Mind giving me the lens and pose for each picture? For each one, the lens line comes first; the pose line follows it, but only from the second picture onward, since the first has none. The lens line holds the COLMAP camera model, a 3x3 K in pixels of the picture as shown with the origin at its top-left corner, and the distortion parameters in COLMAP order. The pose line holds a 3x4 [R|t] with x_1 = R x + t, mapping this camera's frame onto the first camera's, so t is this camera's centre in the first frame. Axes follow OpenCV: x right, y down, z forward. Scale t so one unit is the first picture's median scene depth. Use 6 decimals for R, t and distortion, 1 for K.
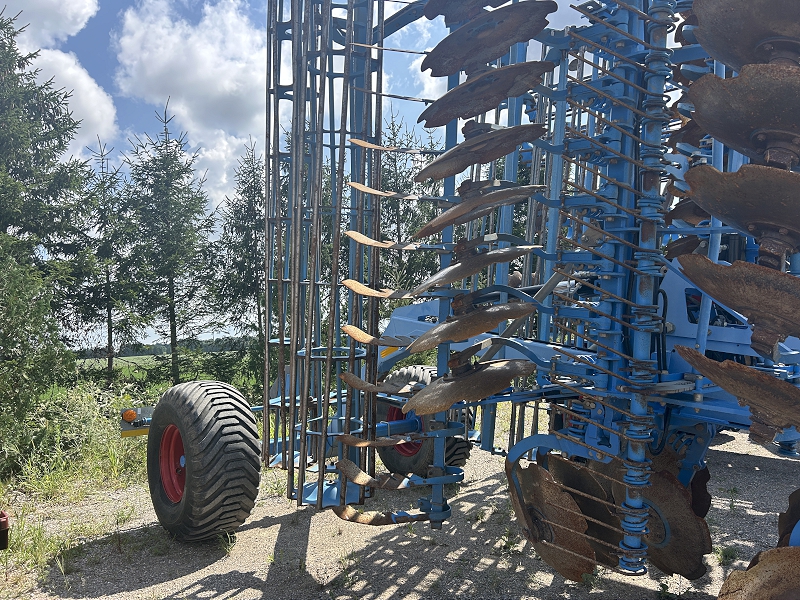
lens RADIAL K [[598.4, 0, 400.0], [0, 598.4, 300.0], [0, 0, 1]] dist [0.119520, -0.120439]
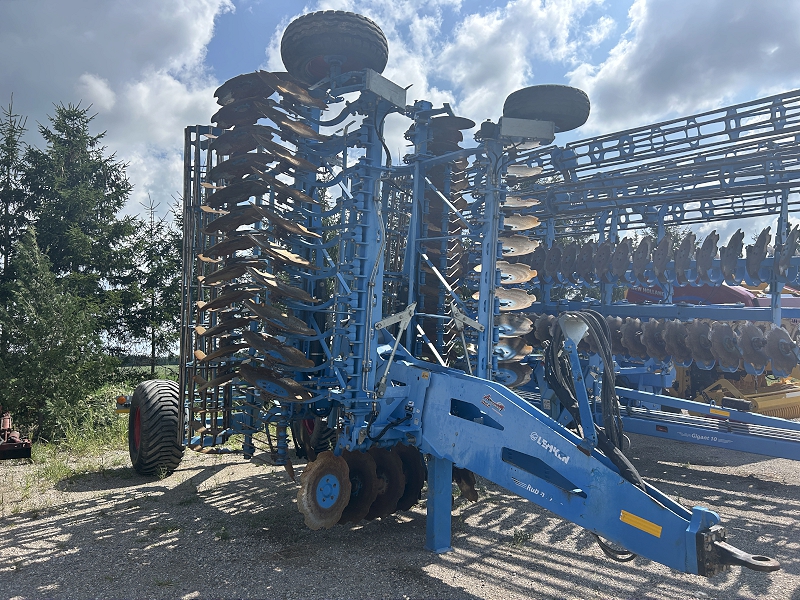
lens RADIAL K [[598.4, 0, 400.0], [0, 598.4, 300.0], [0, 0, 1]] dist [0.119520, -0.120439]
pose [[0.991817, 0.005662, -0.127541, 0.220576], [-0.007978, 0.999812, -0.017656, -0.023946], [0.127418, 0.018529, 0.991676, -0.231235]]
